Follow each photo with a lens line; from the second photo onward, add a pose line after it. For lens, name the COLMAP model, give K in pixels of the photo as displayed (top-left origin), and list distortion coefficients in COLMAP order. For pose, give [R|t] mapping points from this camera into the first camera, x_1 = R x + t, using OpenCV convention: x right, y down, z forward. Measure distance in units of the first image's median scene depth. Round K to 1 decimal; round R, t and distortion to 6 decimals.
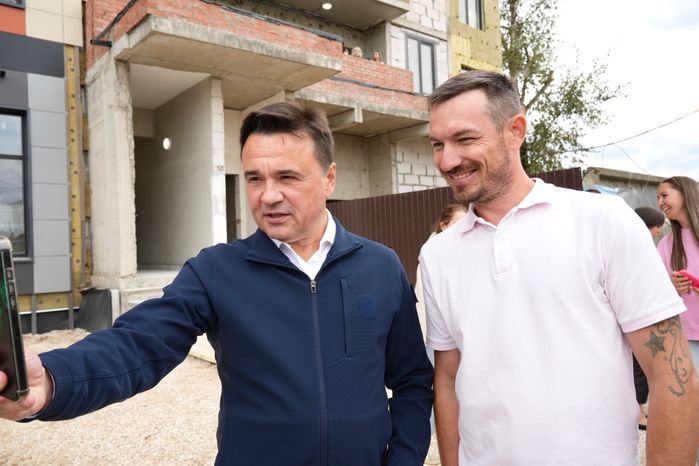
lens RADIAL K [[563.8, 0, 349.5], [0, 563.8, 233.0], [0, 0, 1]] dist [0.021706, 0.003886]
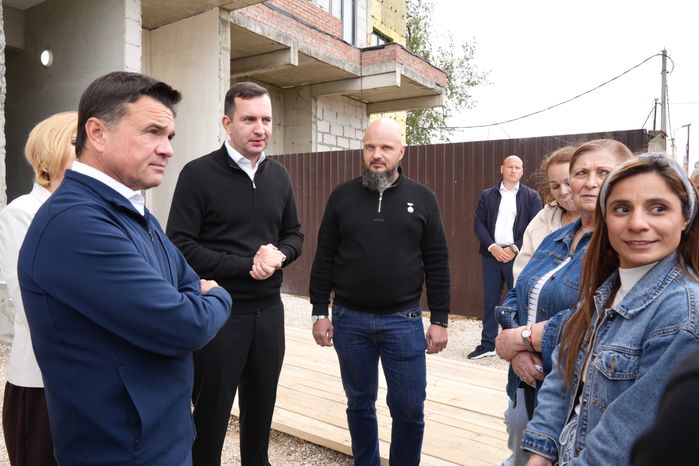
lens RADIAL K [[513.5, 0, 363.6], [0, 513.5, 231.6], [0, 0, 1]] dist [0.002351, -0.001855]
pose [[0.956873, 0.032727, 0.288657, -0.128182], [-0.052300, 0.996806, 0.060357, 0.005893], [-0.285759, -0.072851, 0.955528, 0.256707]]
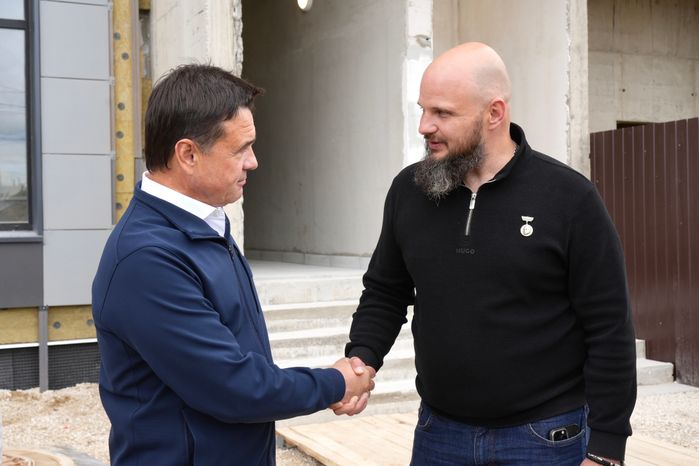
lens RADIAL K [[955.4, 0, 349.5], [0, 955.4, 233.0], [0, 0, 1]] dist [-0.004442, 0.030446]
pose [[0.971766, 0.026447, -0.234461, -0.105550], [-0.016975, 0.998960, 0.042326, 0.004890], [0.235337, -0.037151, 0.971204, 0.254956]]
